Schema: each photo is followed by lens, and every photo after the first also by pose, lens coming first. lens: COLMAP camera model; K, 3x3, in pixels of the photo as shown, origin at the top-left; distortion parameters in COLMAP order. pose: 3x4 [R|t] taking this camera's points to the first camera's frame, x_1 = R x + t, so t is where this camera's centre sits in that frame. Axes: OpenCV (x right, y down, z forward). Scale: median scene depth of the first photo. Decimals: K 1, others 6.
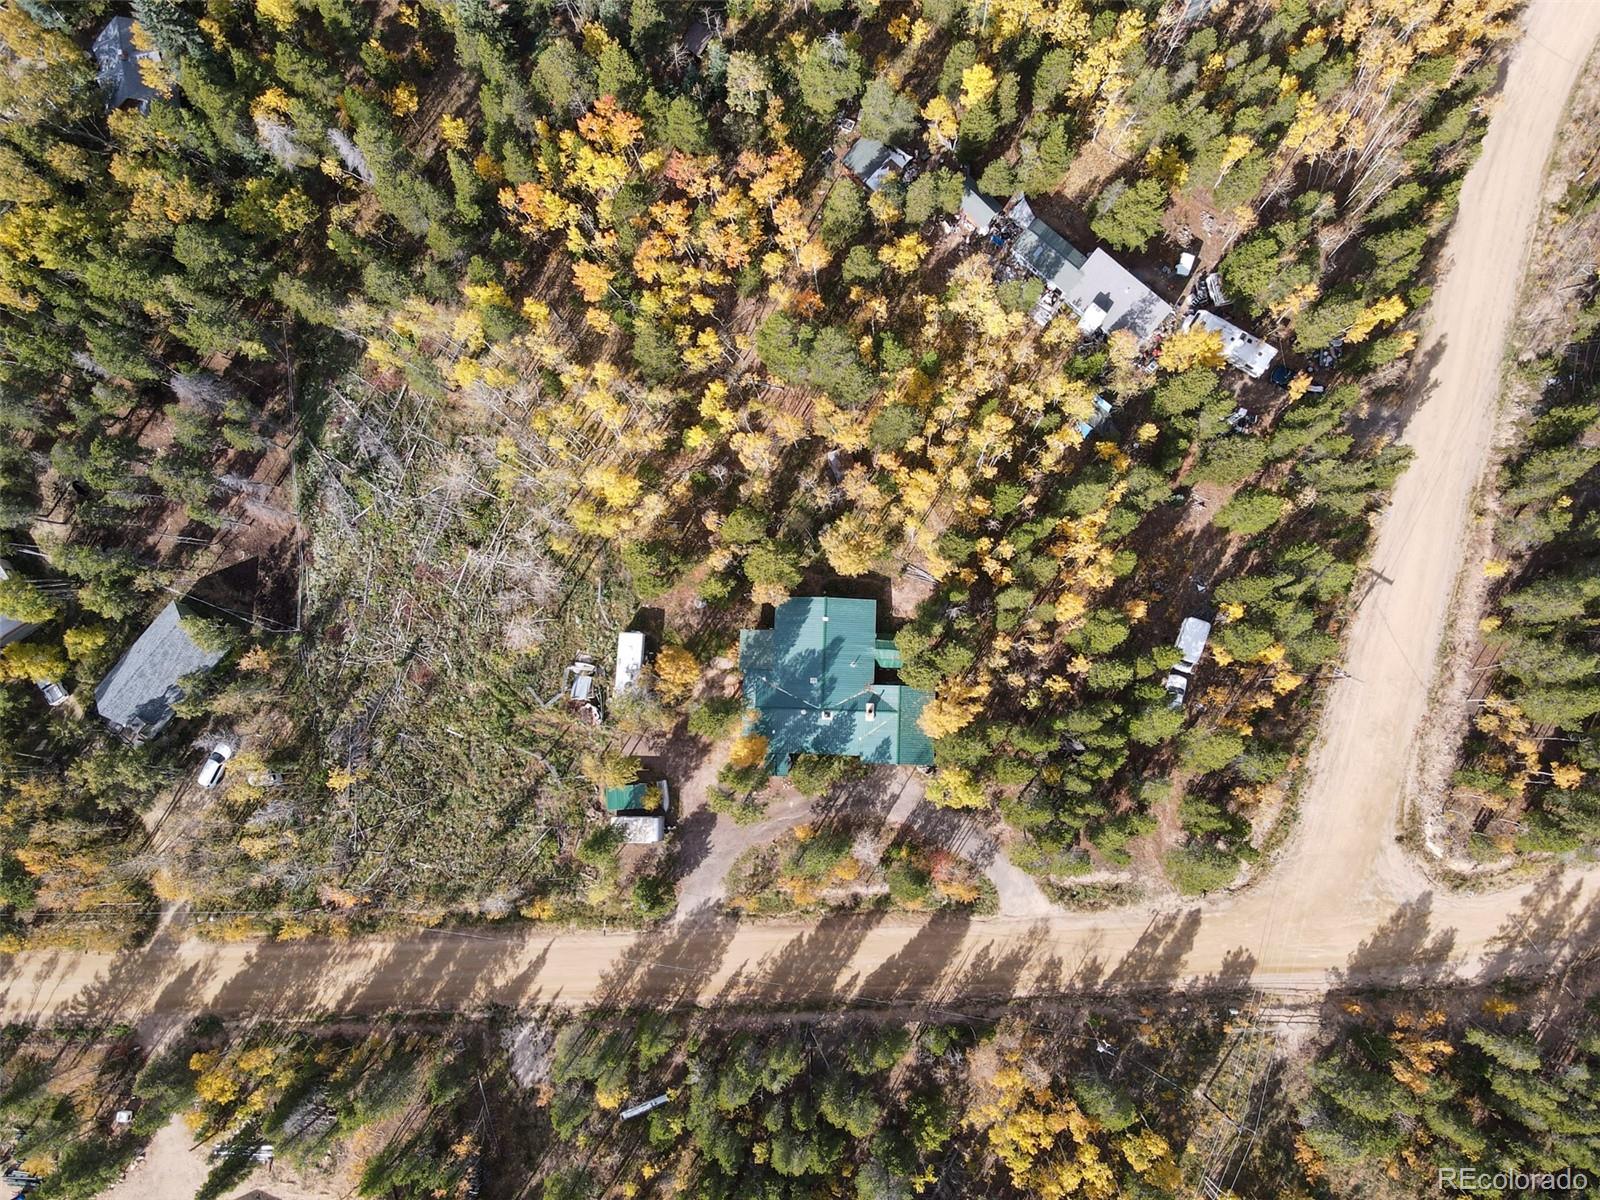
lens RADIAL K [[1169.7, 0, 803.2], [0, 1169.7, 609.2], [0, 0, 1]] dist [0.017481, 0.002619]
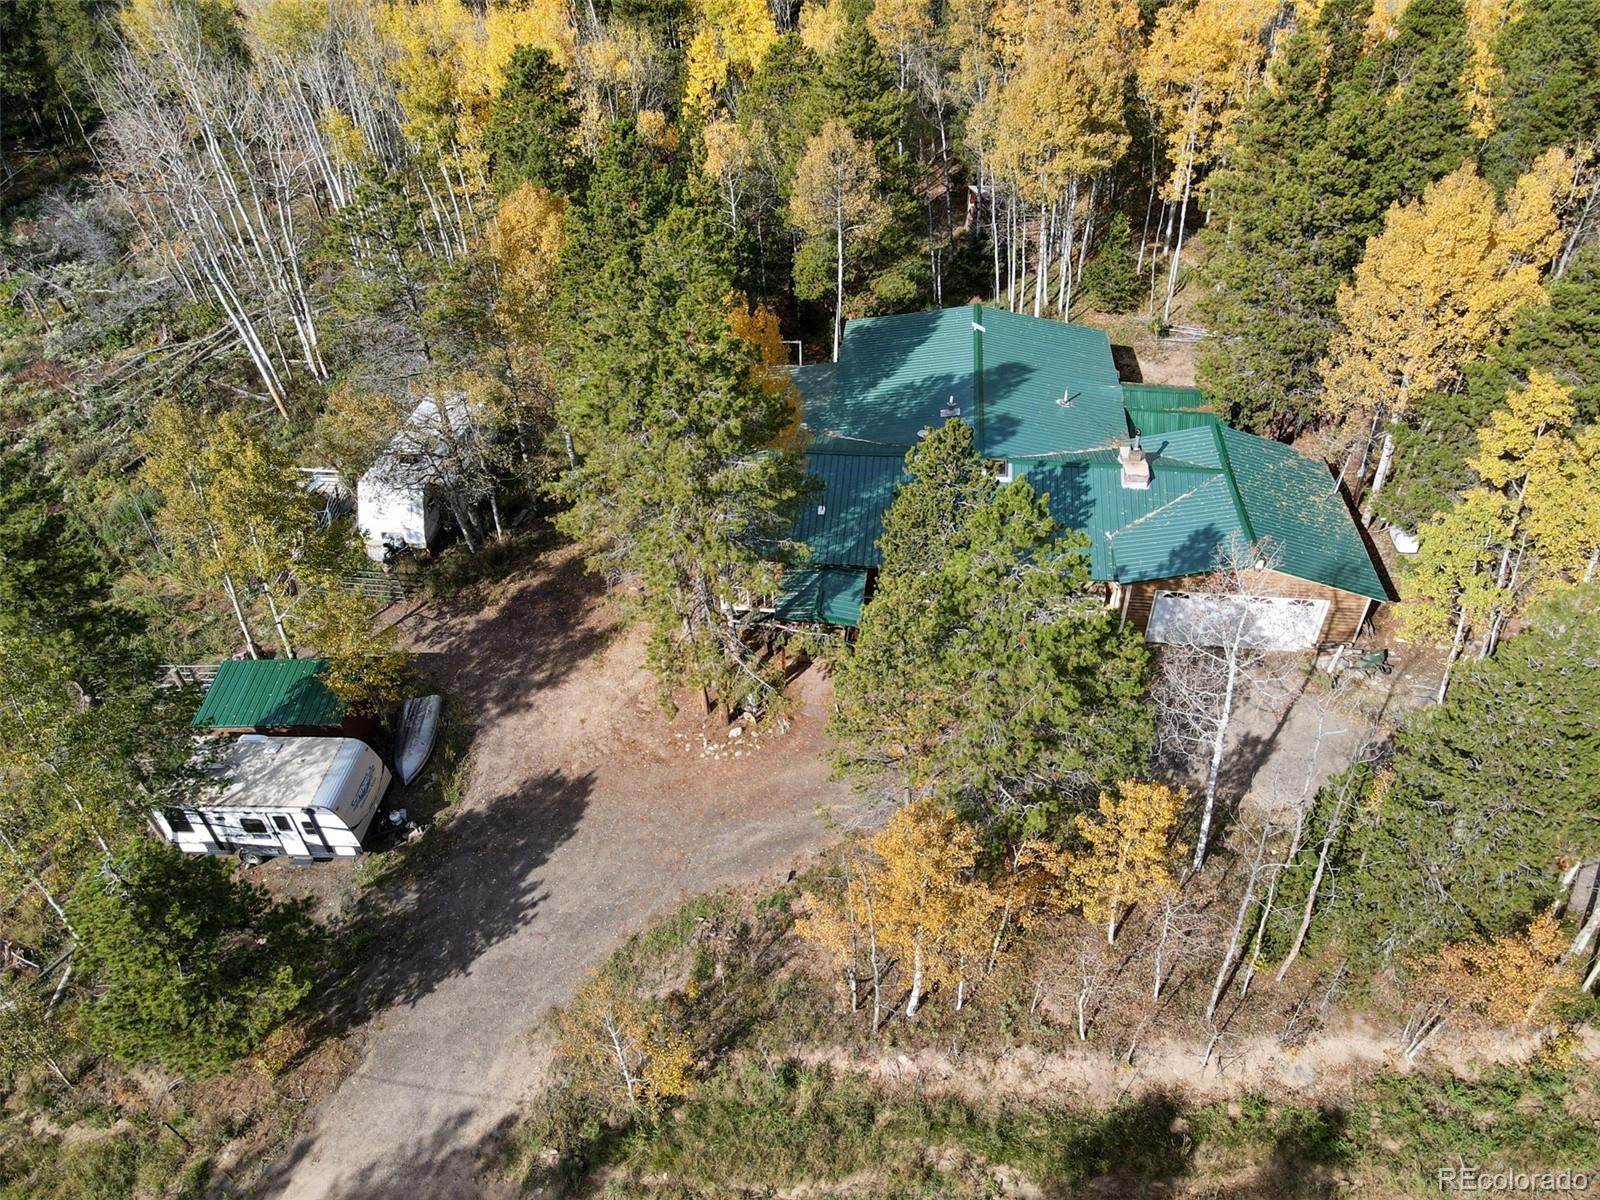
lens RADIAL K [[1169.7, 0, 803.0], [0, 1169.7, 593.5], [0, 0, 1]] dist [0.017481, 0.002619]
pose [[0.997158, 0.054672, -0.051832, -0.012954], [-0.075267, 0.693518, -0.716497, 0.338481], [-0.003225, 0.718362, 0.695662, 0.796196]]
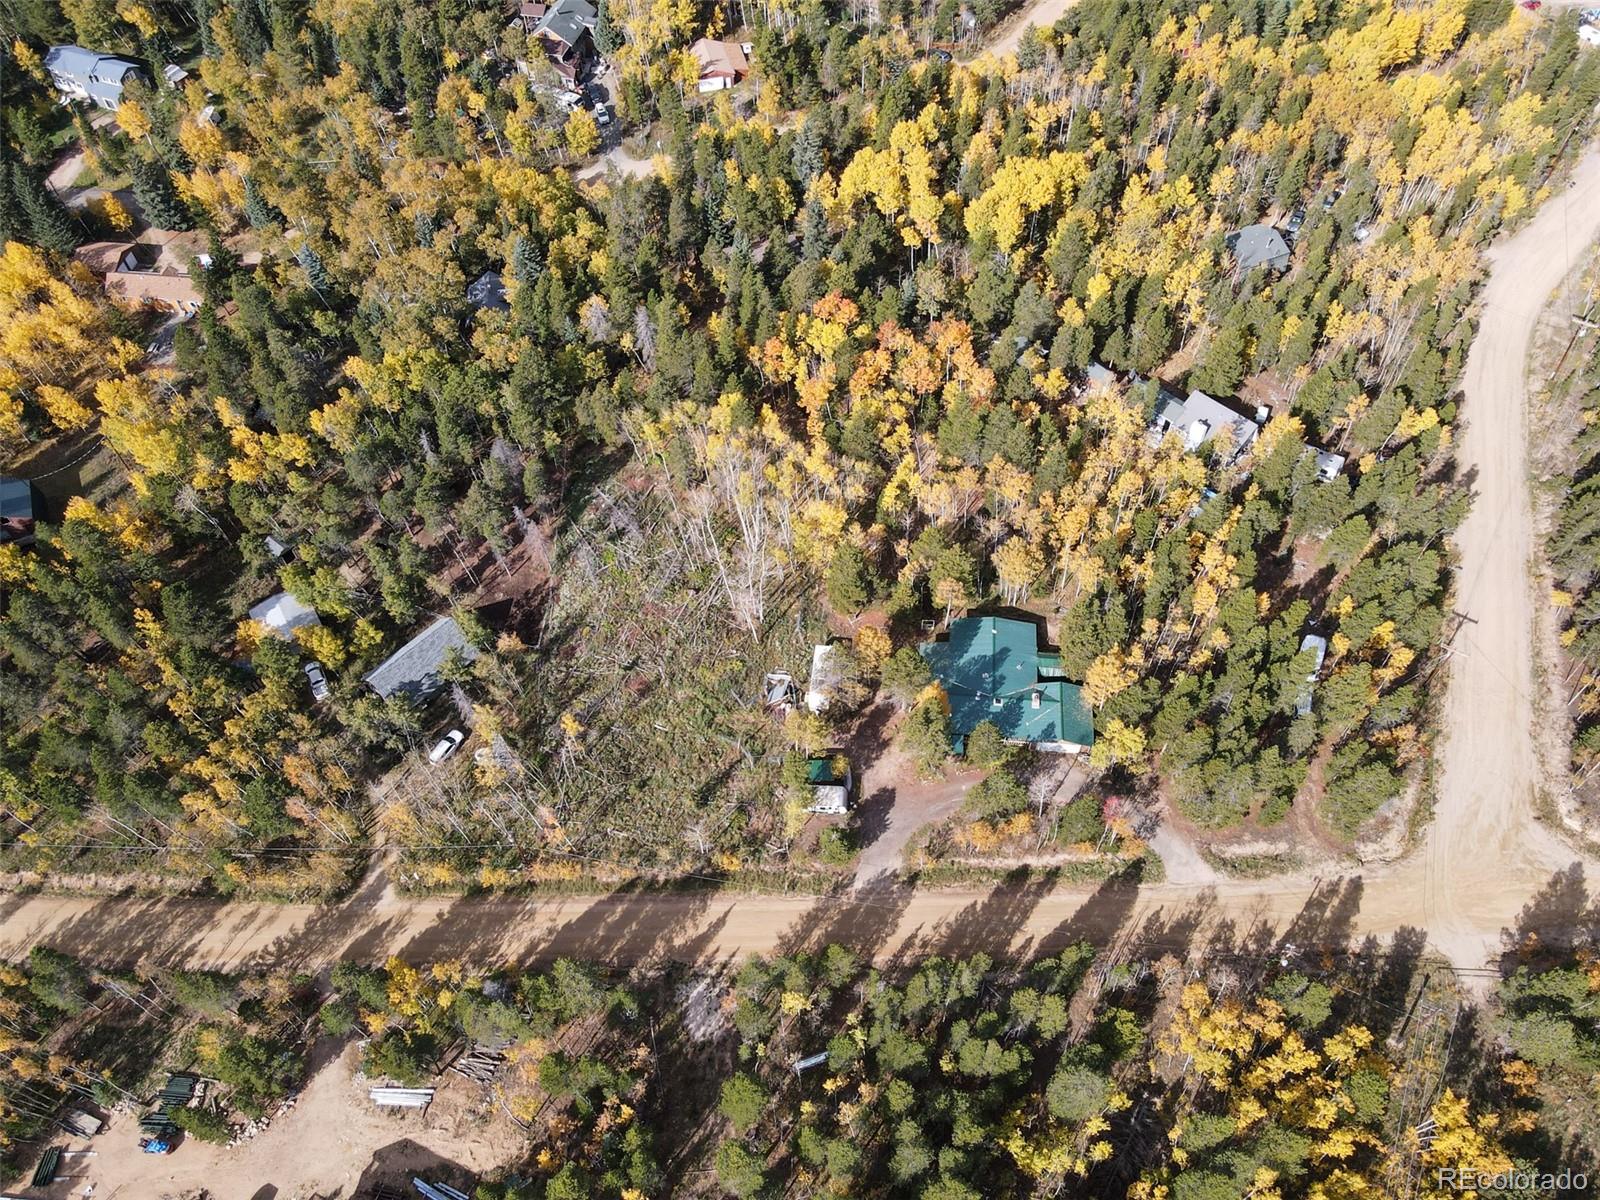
lens RADIAL K [[1169.7, 0, 799.1], [0, 1169.7, 605.6], [0, 0, 1]] dist [0.017481, 0.002619]
pose [[0.997912, 0.050214, -0.040618, -0.130260], [-0.063801, 0.864128, -0.499212, 0.586787], [0.010032, 0.500761, 0.865528, -0.039926]]
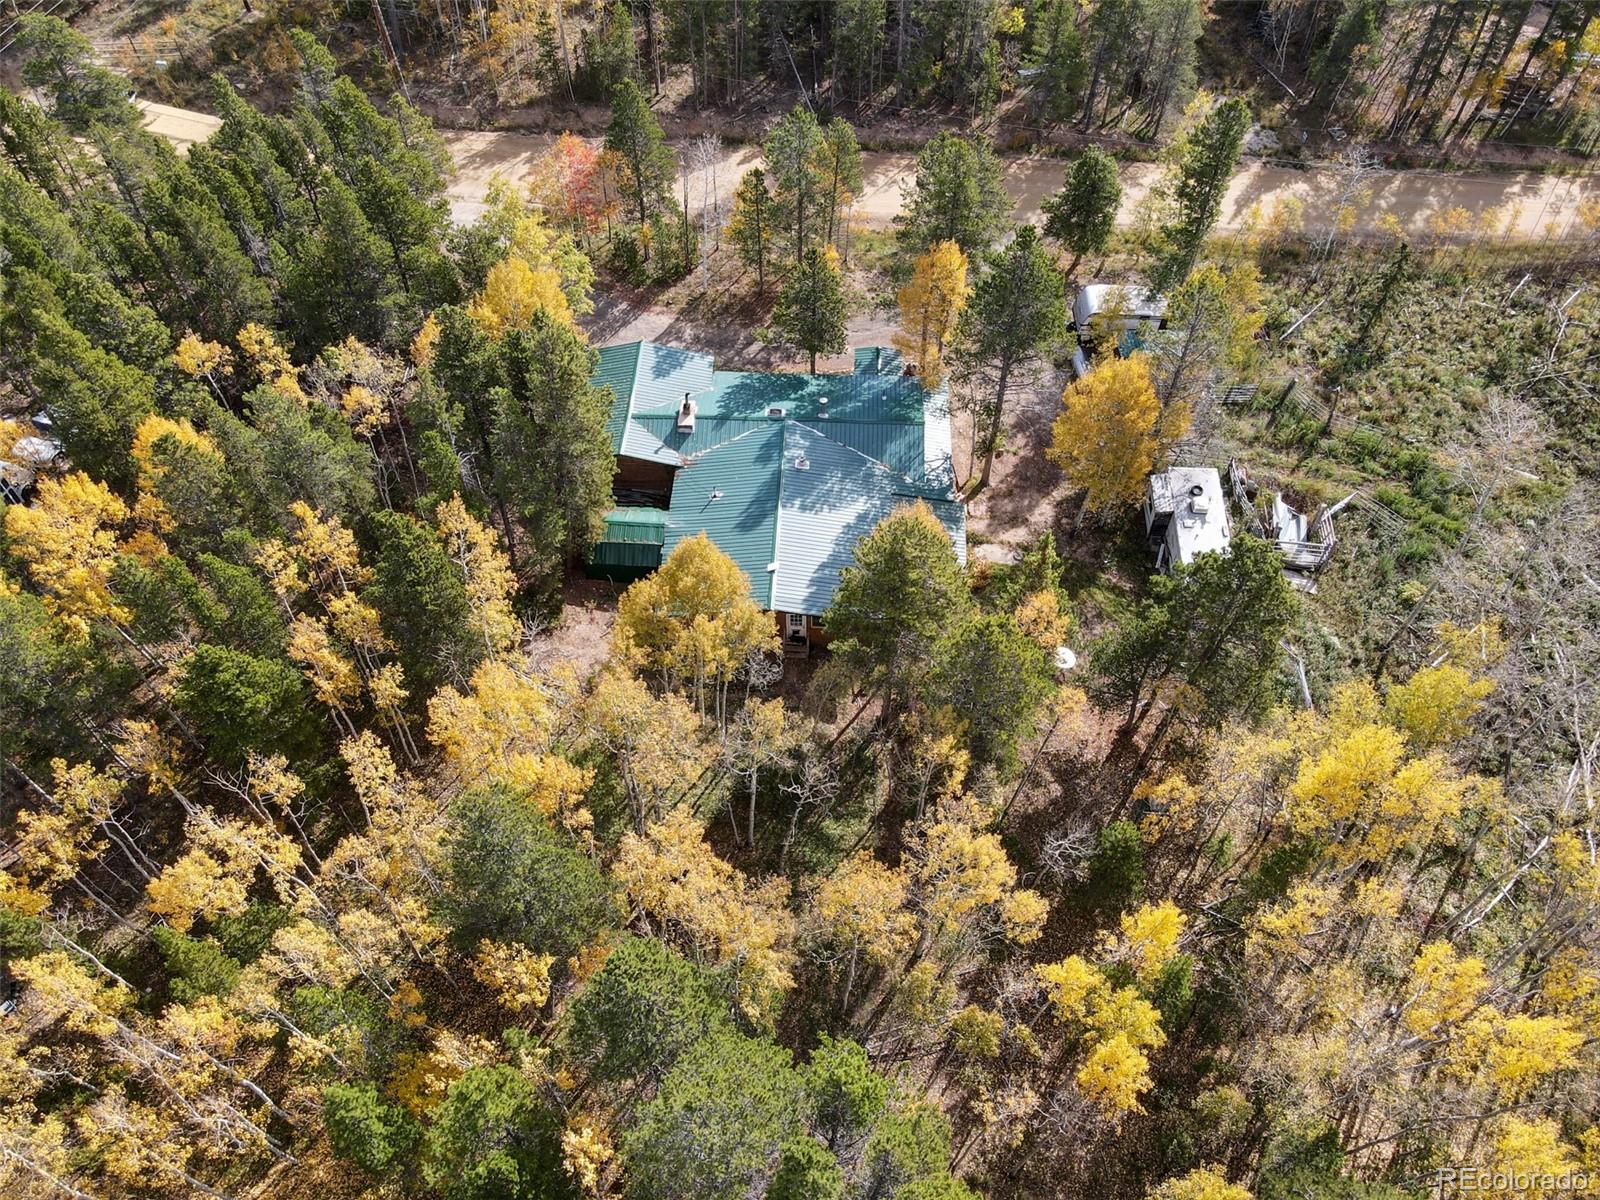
lens RADIAL K [[1169.7, 0, 799.5], [0, 1169.7, 599.5], [0, 0, 1]] dist [0.017481, 0.002619]
pose [[-0.999520, 0.005927, 0.030414, -0.003736], [0.015543, -0.753218, 0.657587, -0.285880], [0.026806, 0.657744, 0.752764, 0.677157]]
